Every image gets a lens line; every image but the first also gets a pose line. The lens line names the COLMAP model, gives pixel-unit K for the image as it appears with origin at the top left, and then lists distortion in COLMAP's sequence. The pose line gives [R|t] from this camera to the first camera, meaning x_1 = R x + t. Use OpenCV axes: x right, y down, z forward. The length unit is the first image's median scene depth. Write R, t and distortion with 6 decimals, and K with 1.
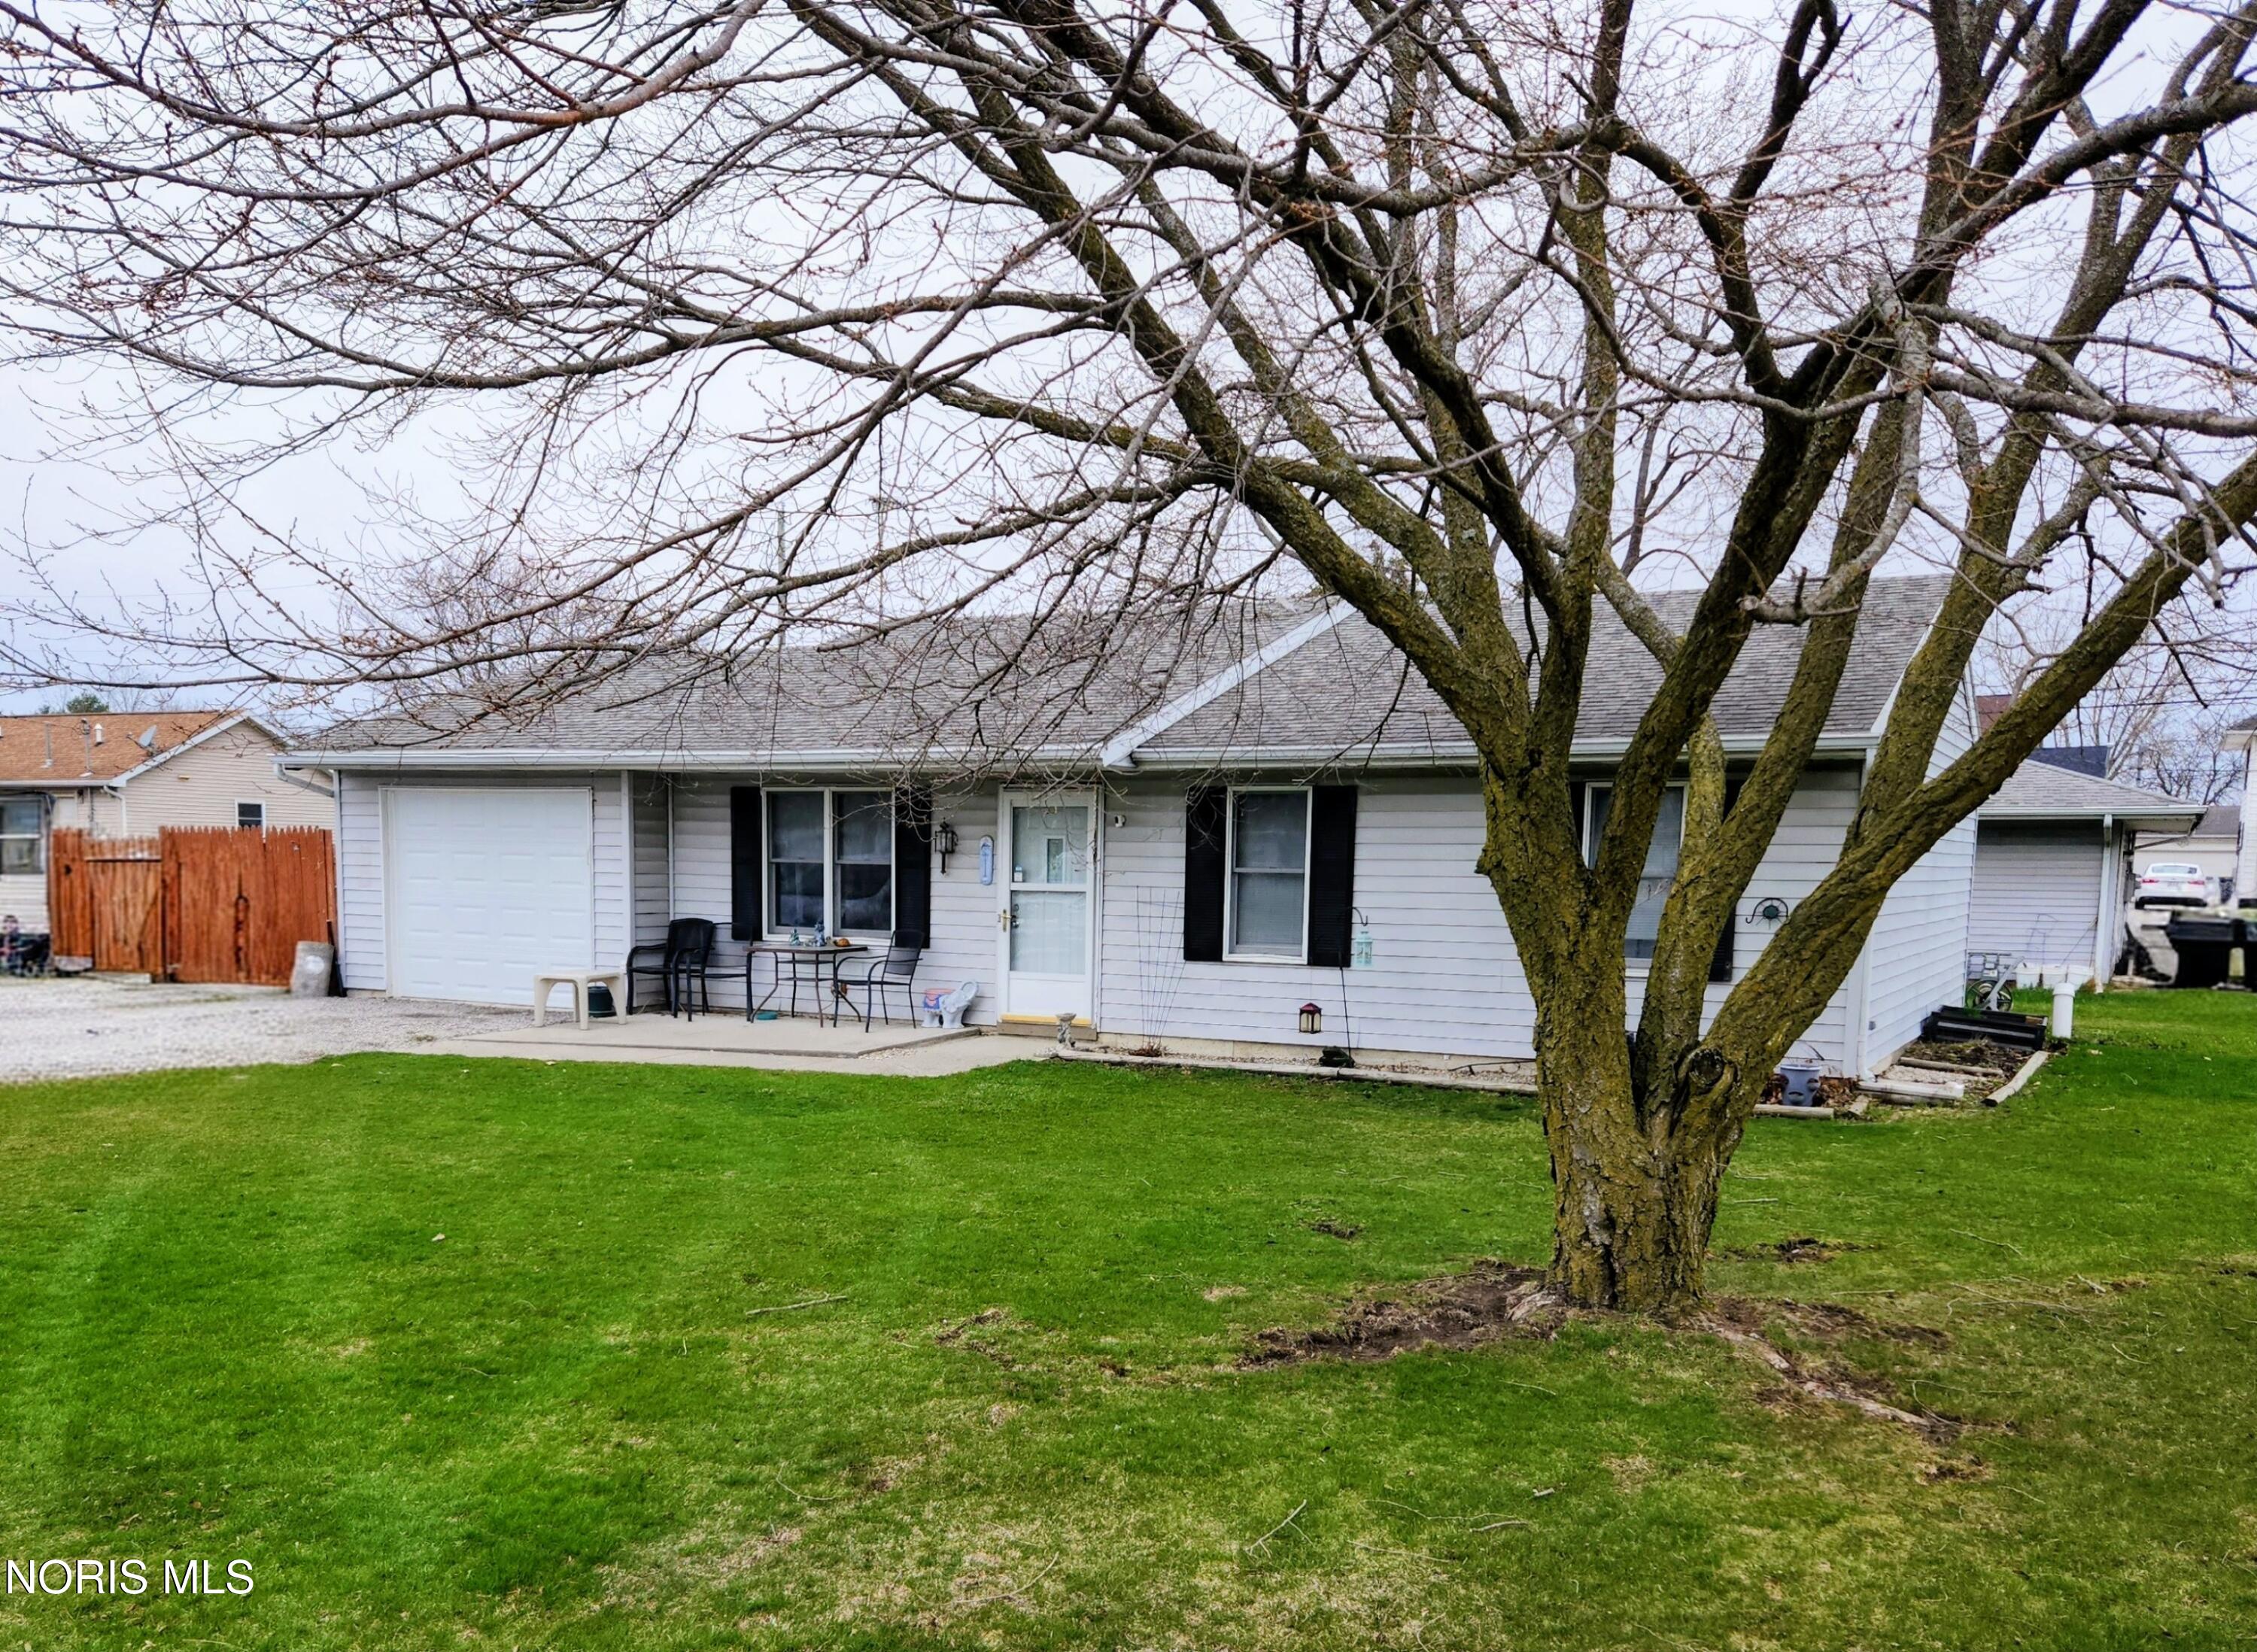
lens RADIAL K [[1980.8, 0, 1084.4], [0, 1980.8, 1006.0], [0, 0, 1]] dist [0.066535, -0.034397]
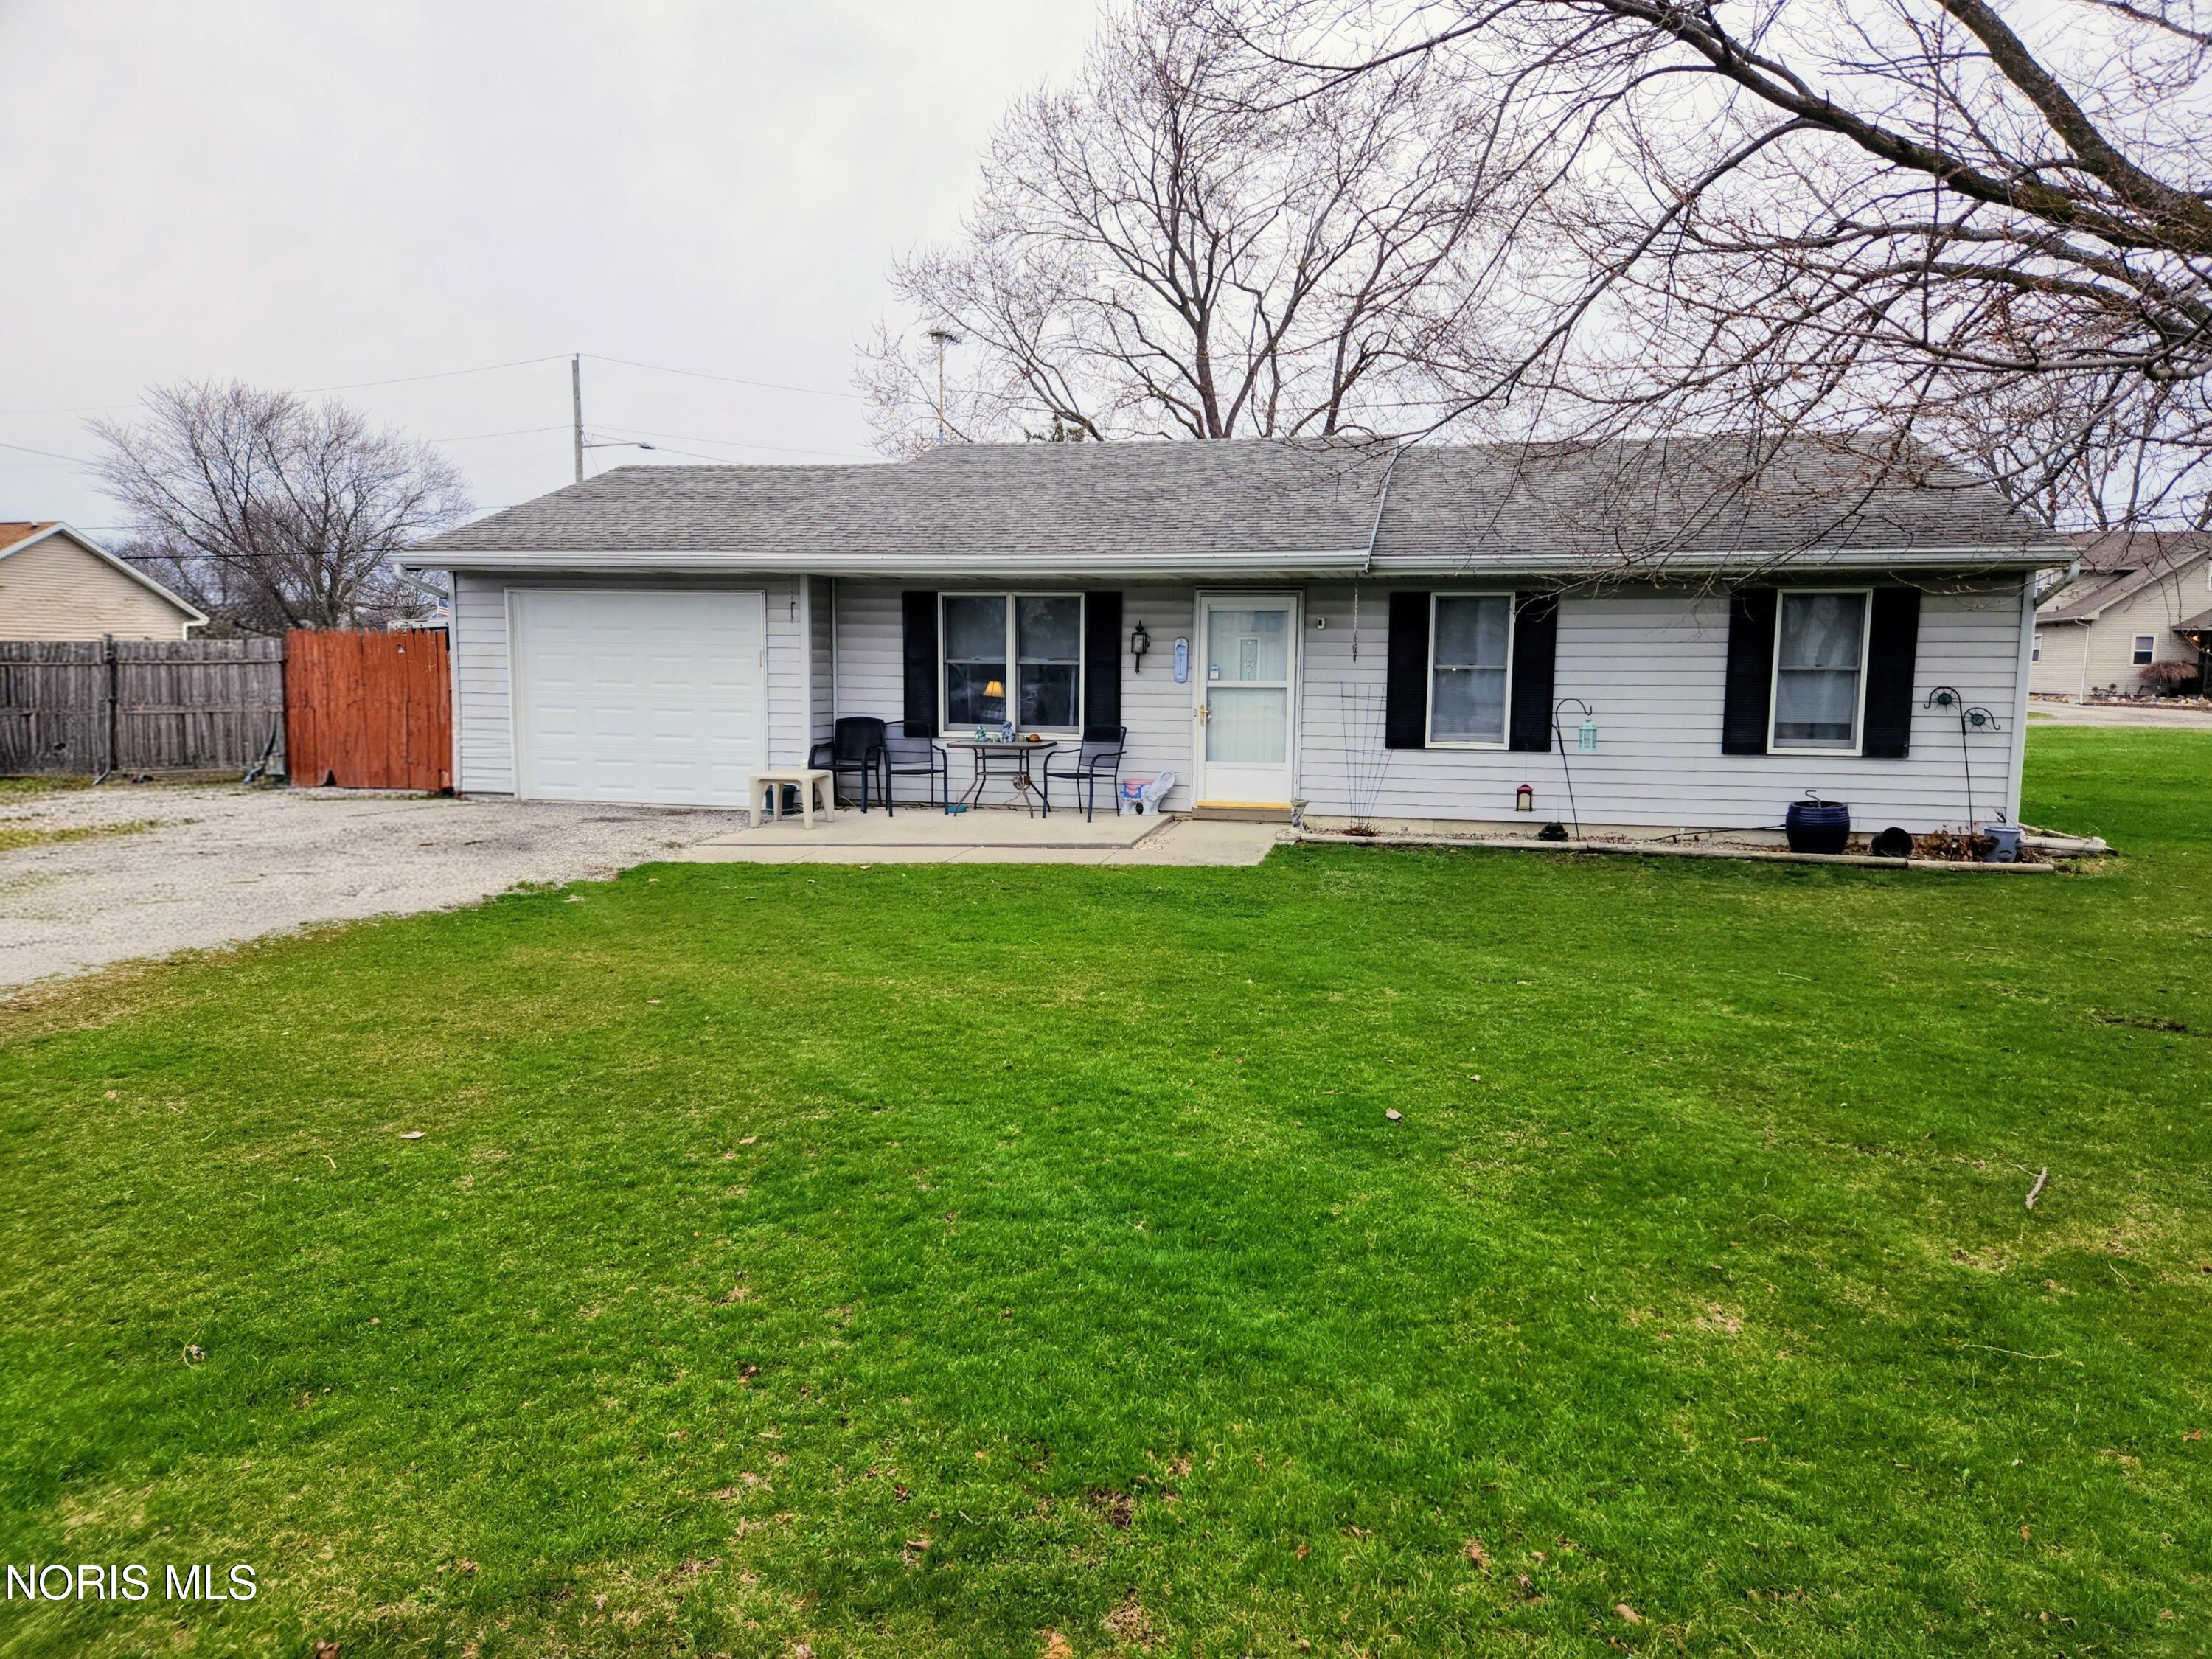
lens RADIAL K [[1477.7, 0, 1121.1], [0, 1477.7, 796.0], [0, 0, 1]] dist [0.063046, -0.043945]
pose [[0.958499, -0.030105, 0.283501, -0.353936], [0.025648, 0.999482, 0.019422, -0.017588], [-0.283939, -0.011345, 0.958775, 0.263192]]
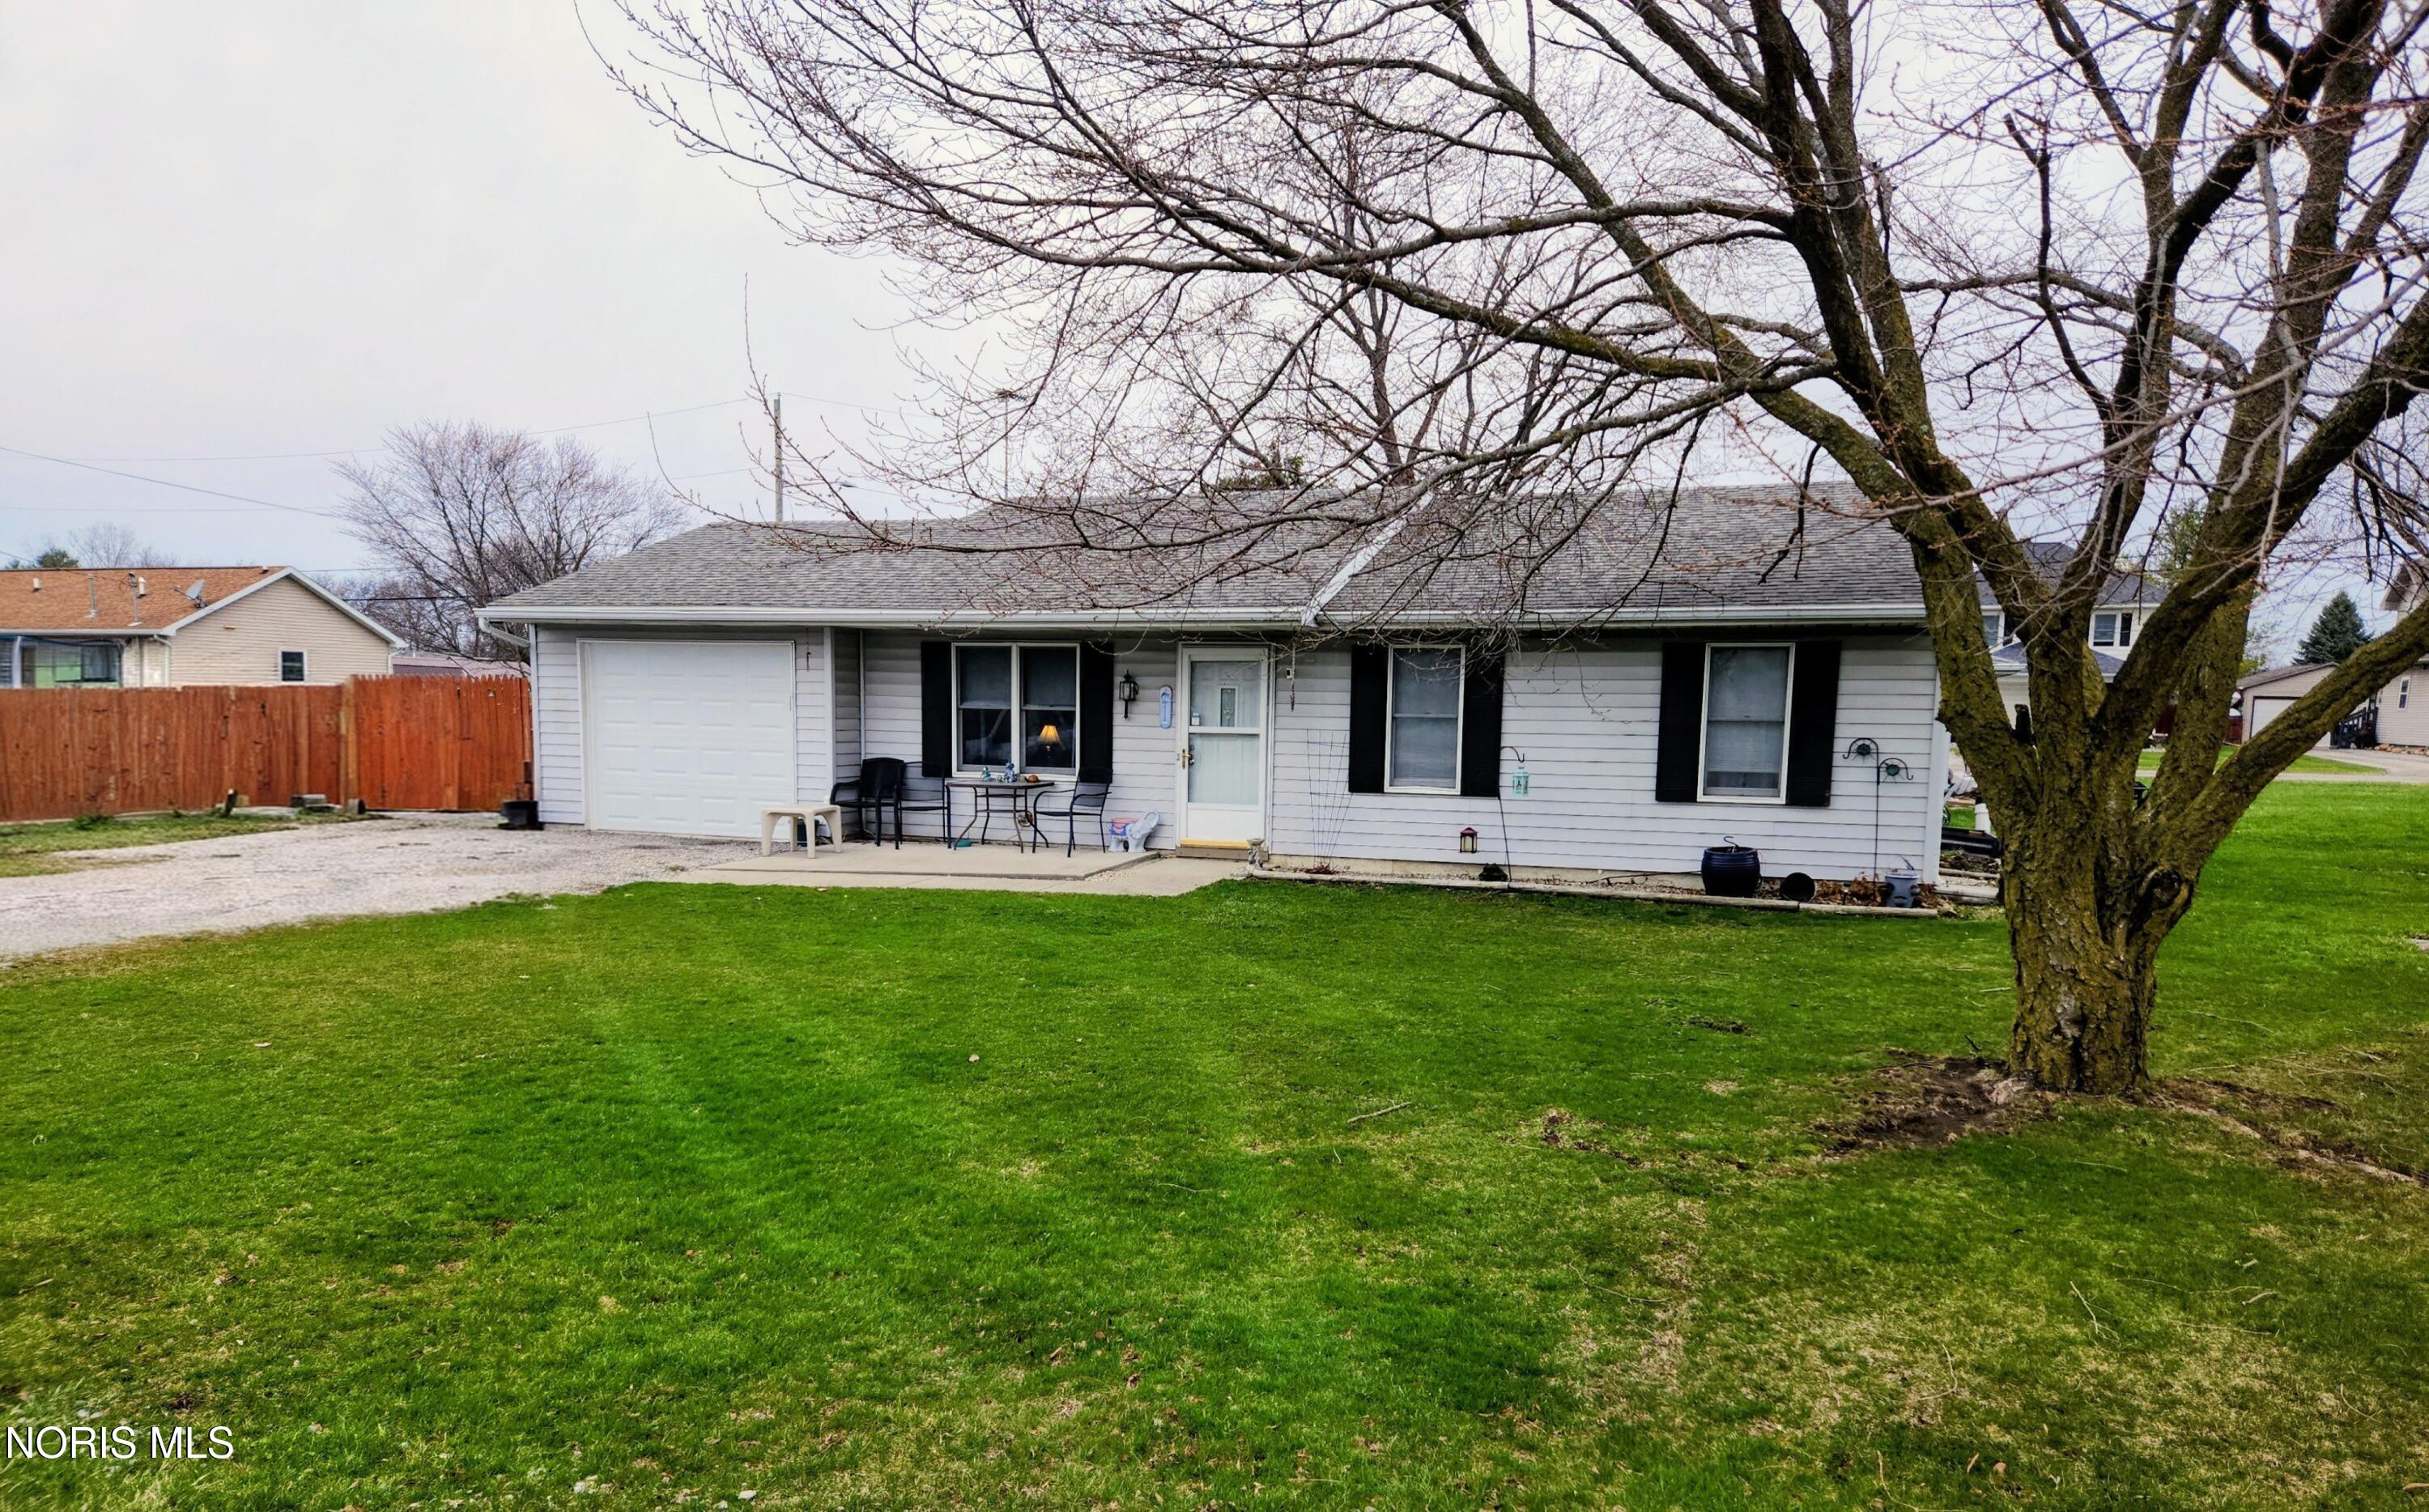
lens RADIAL K [[1632.4, 0, 1215.3], [0, 1632.4, 853.2], [0, 0, 1]] dist [0.065079, -0.034268]
pose [[0.987348, -0.014578, 0.157898, -0.195515], [0.011745, 0.999753, 0.018860, -0.006489], [-0.158134, -0.016766, 0.987275, 0.058853]]
